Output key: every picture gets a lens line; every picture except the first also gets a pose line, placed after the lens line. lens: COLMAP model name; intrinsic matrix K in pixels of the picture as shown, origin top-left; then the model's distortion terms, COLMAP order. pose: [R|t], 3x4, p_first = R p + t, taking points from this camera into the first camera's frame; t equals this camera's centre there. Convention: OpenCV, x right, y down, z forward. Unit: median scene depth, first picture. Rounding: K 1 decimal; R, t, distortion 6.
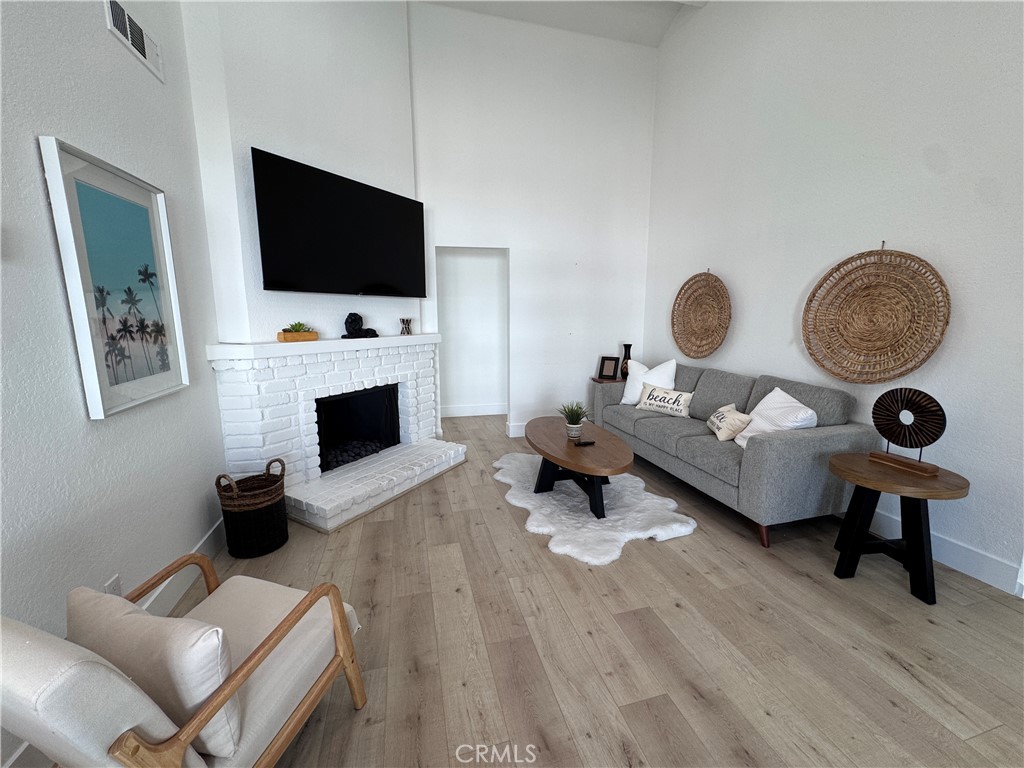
lens RADIAL K [[407.8, 0, 512.0], [0, 407.8, 383.6], [0, 0, 1]] dist [-0.002769, 0.000280]
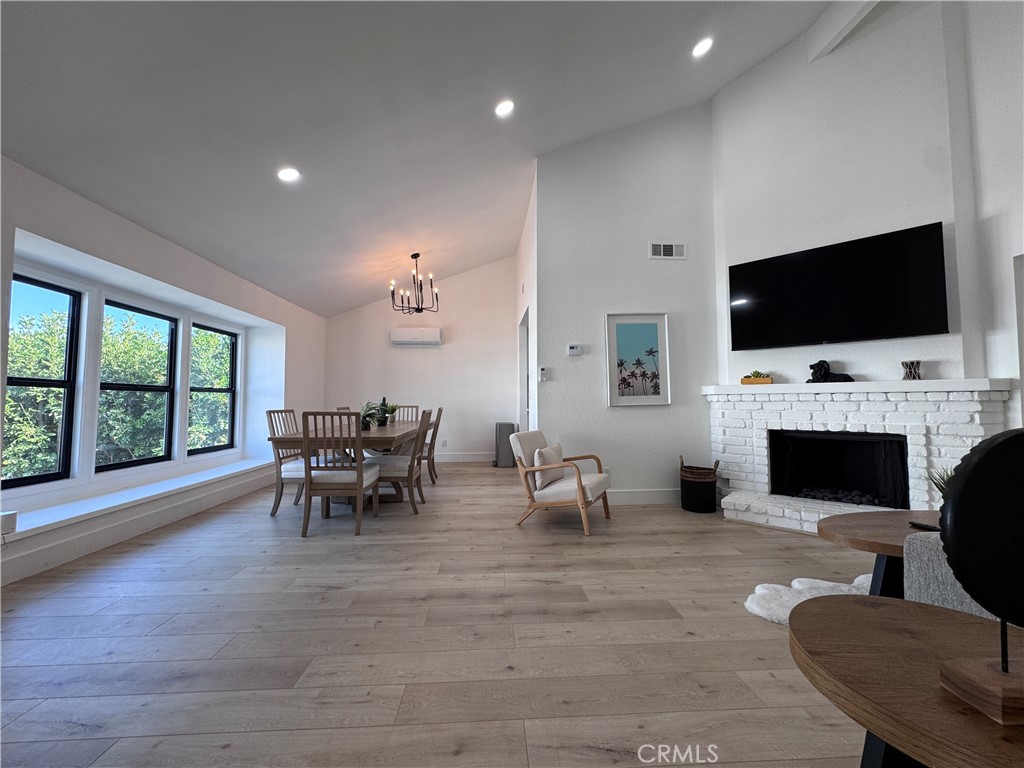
lens RADIAL K [[407.8, 0, 512.4], [0, 407.8, 385.4], [0, 0, 1]] dist [-0.002769, 0.000280]
pose [[-0.201525, -0.033395, -0.978914, 1.022370], [-0.151979, 0.988381, -0.002431, 0.028899], [0.967621, 0.148285, -0.204259, 0.503380]]
